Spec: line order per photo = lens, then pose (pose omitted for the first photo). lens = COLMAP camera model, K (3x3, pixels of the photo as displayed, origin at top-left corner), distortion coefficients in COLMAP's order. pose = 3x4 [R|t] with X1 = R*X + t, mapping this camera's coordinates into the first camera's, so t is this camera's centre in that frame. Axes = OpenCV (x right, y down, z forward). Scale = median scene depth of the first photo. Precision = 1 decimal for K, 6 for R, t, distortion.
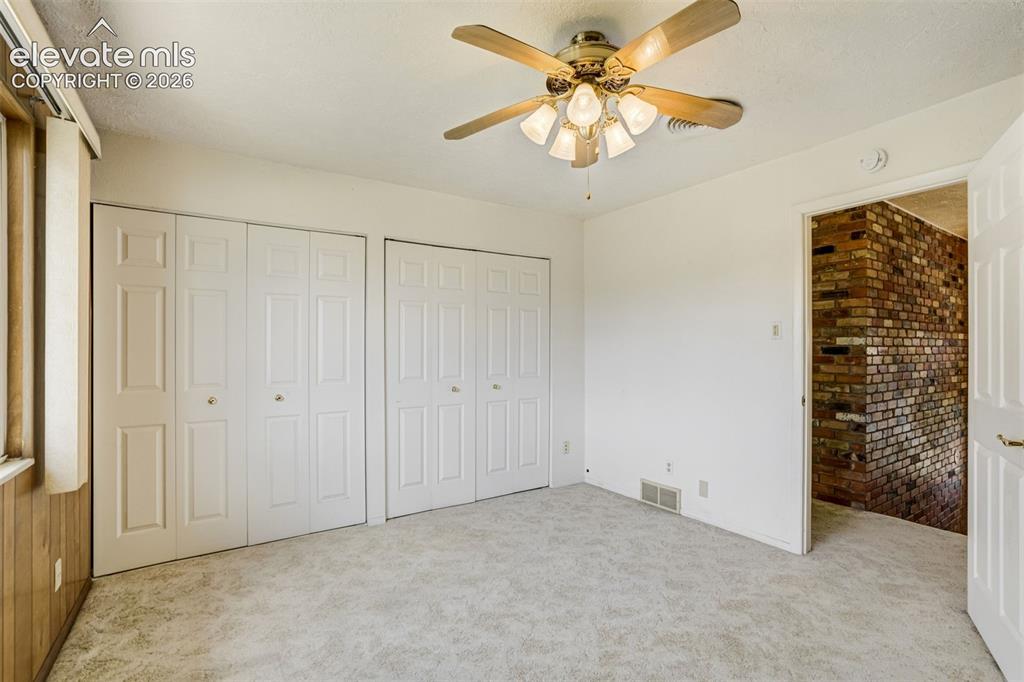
lens RADIAL K [[469.0, 0, 511.4], [0, 469.0, 345.6], [0, 0, 1]] dist [-0.006625, 0.000778]
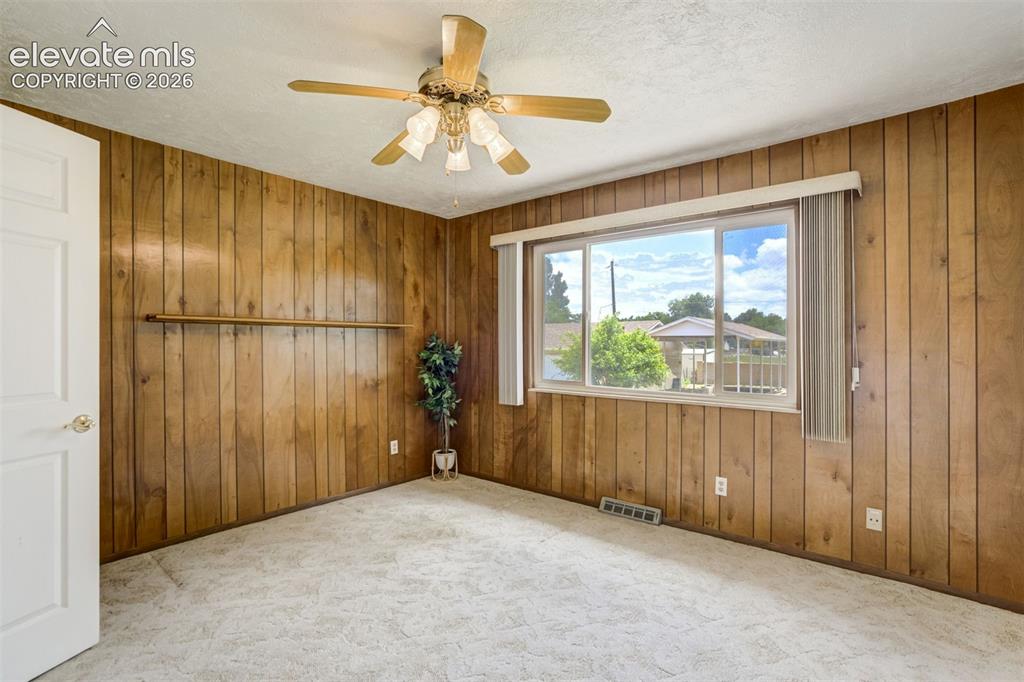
lens RADIAL K [[469.0, 0, 511.2], [0, 469.0, 337.0], [0, 0, 1]] dist [-0.006625, 0.000778]
pose [[-0.950027, 0.009852, -0.312014, 0.324292], [0.009199, 0.999951, 0.003566, -0.021905], [0.312034, 0.000517, -0.950071, 1.667782]]
